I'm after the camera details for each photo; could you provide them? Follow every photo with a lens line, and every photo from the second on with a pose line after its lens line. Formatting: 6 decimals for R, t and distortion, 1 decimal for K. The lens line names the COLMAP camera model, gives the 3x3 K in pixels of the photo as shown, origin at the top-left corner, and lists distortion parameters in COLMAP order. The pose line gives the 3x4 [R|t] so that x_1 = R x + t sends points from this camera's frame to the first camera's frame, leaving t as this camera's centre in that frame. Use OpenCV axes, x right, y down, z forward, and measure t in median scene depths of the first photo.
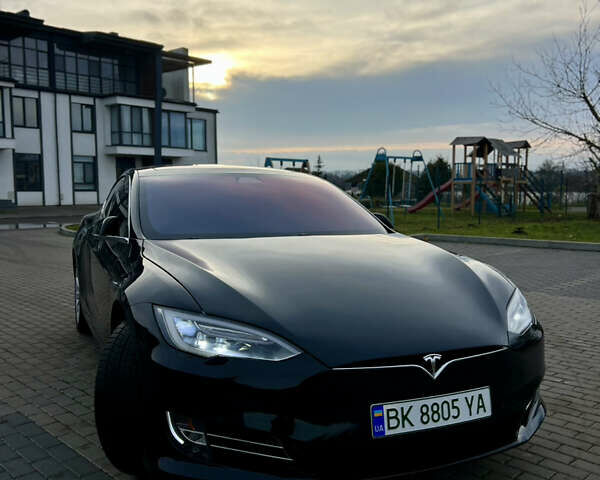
lens RADIAL K [[604.4, 0, 286.6], [0, 604.4, 243.5], [0, 0, 1]] dist [0.007426, 0.000000]
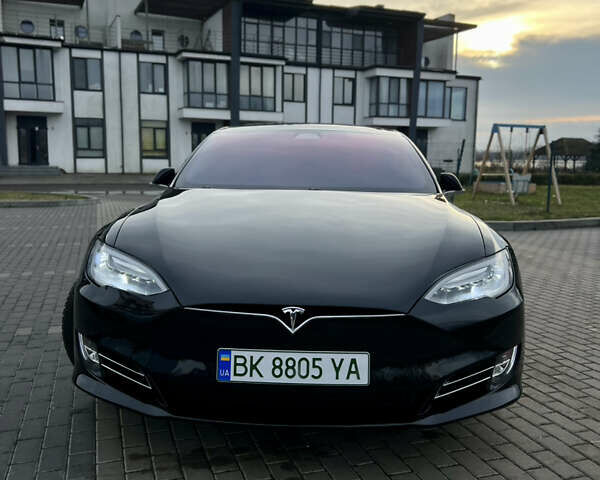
lens RADIAL K [[604.4, 0, 297.4], [0, 604.4, 241.2], [0, 0, 1]] dist [0.007426, 0.000000]
pose [[0.901947, 0.068277, -0.426416, 0.110436], [-0.051308, 0.997371, 0.051171, 0.005478], [0.428789, -0.024275, 0.903079, 0.026271]]
